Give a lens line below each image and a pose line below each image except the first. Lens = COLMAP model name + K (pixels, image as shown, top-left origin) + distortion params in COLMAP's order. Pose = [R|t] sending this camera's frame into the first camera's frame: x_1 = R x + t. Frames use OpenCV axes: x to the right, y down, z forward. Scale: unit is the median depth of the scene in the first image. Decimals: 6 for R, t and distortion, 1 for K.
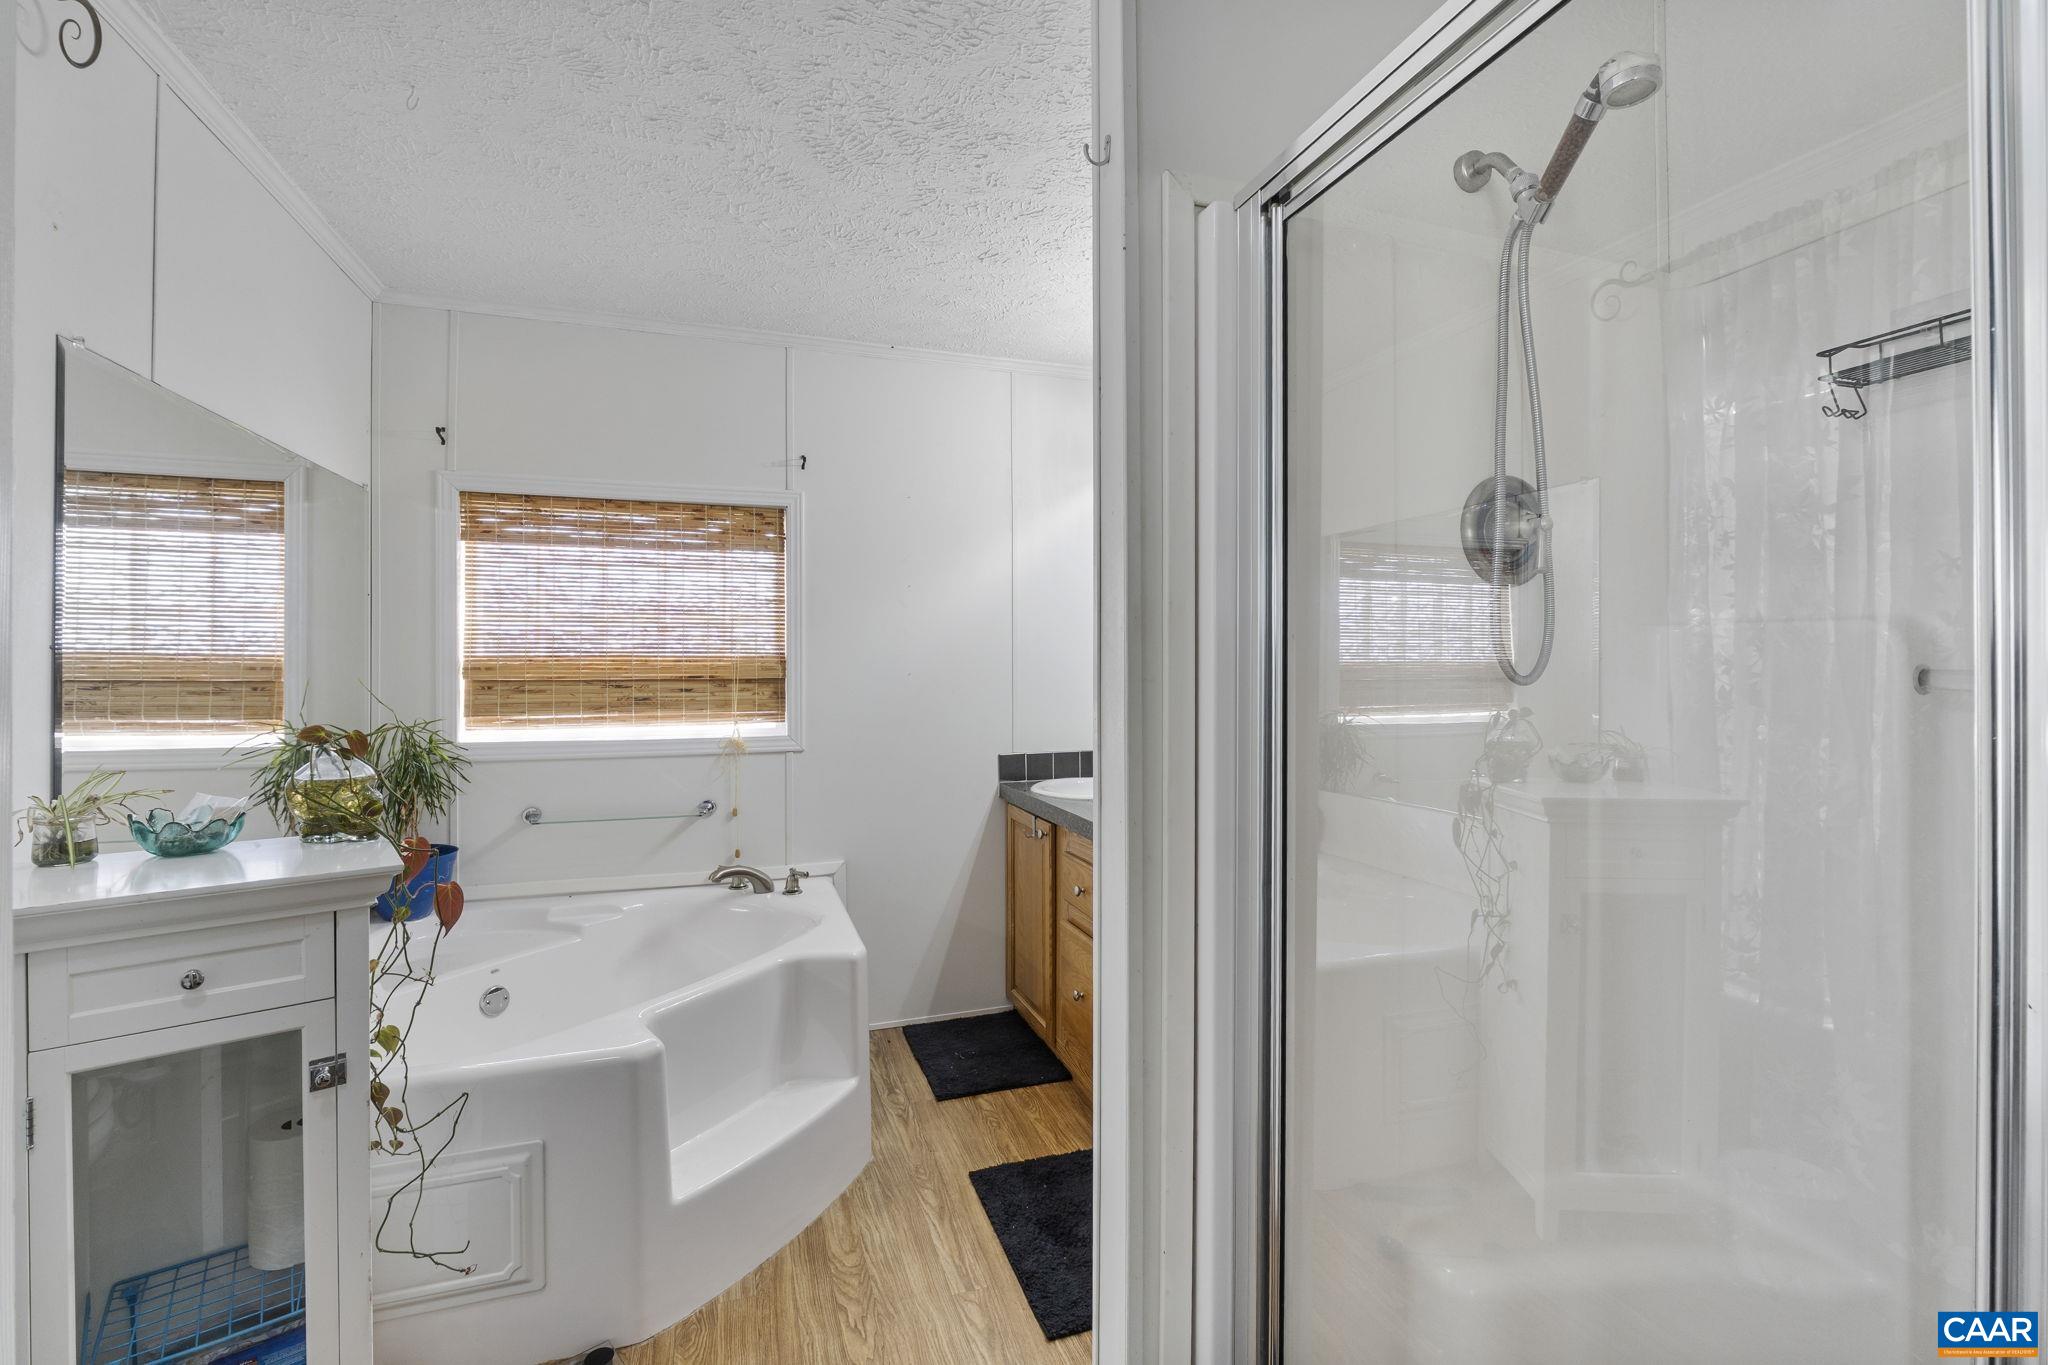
lens RADIAL K [[915.8, 0, 1025.4], [0, 915.8, 660.3], [0, 0, 1]] dist [-0.002820, -0.000280]
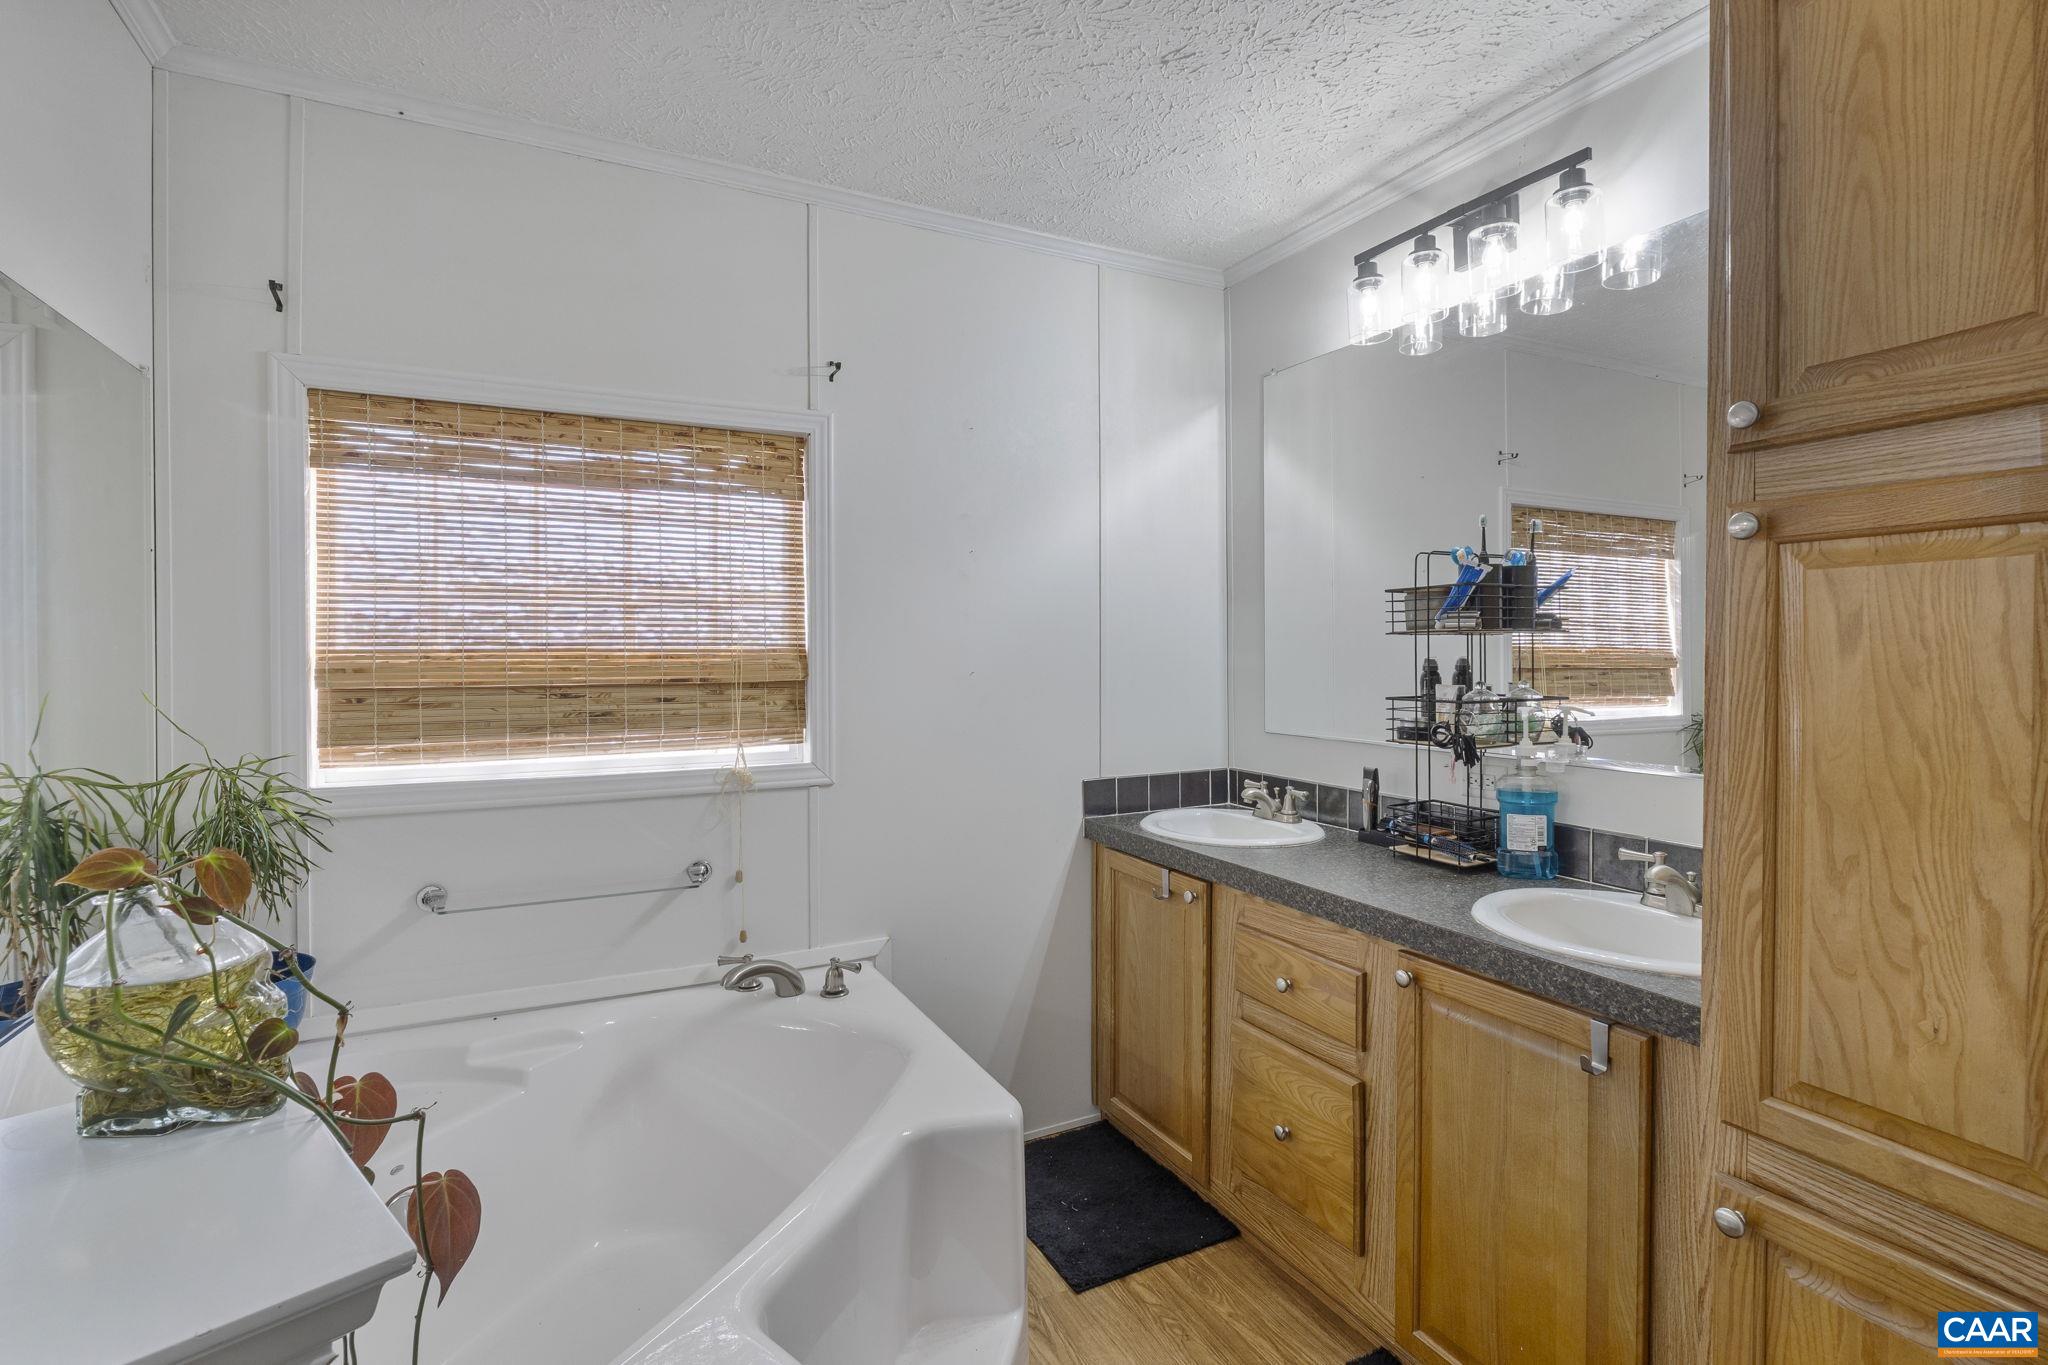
lens RADIAL K [[977.5, 0, 1022.7], [0, 977.5, 657.1], [0, 0, 1]] dist [-0.003844, 0.000095]
pose [[0.990228, -0.002138, 0.139441, -0.216322], [0.000294, 0.999912, 0.013243, -0.008865], [-0.139457, -0.013073, 0.990142, 0.254953]]
